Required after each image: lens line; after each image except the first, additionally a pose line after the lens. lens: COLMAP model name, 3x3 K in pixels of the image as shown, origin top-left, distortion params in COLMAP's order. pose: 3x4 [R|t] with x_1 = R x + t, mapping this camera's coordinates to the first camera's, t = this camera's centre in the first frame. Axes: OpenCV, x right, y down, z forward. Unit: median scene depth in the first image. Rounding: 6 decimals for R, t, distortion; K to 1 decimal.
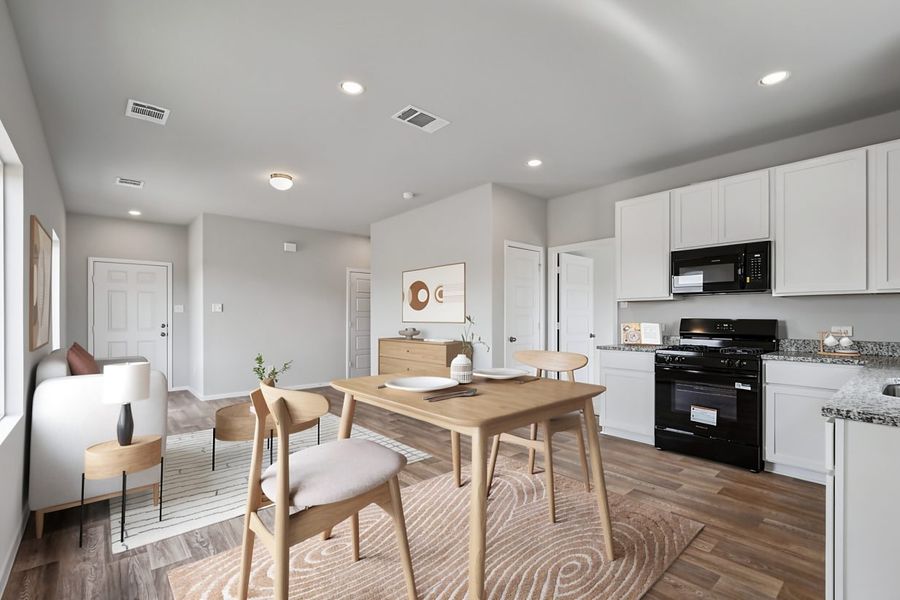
lens RADIAL K [[396.8, 0, 453.0], [0, 396.8, 320.7], [0, 0, 1]] dist [-0.000734, -0.000015]
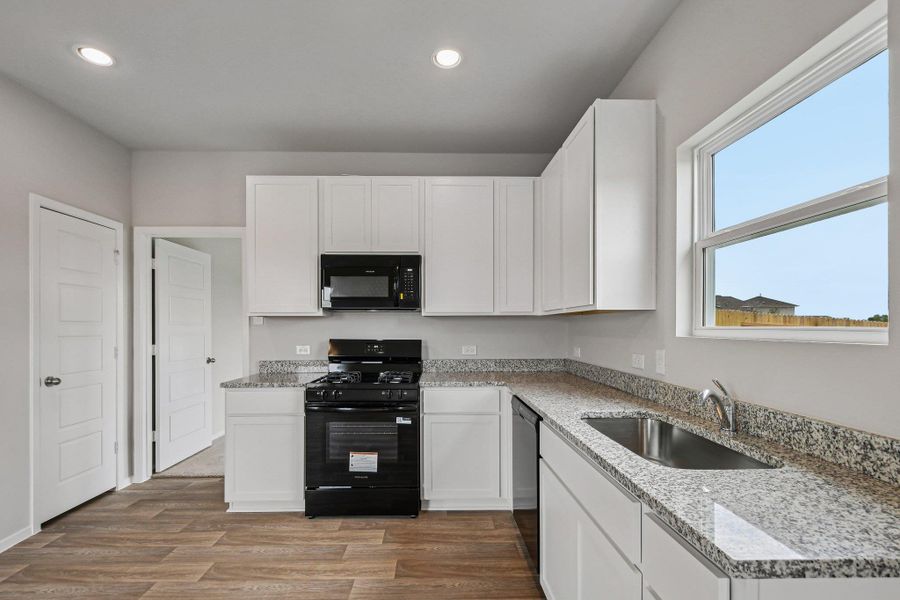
lens RADIAL K [[403.0, 0, 432.0], [0, 403.0, 327.1], [0, 0, 1]] dist [0.001103, -0.000064]
pose [[0.658466, 0.001389, 0.752609, 0.105660], [0.007584, 0.999935, -0.008480, -0.024569], [-0.752572, 0.011292, 0.658413, 0.341382]]
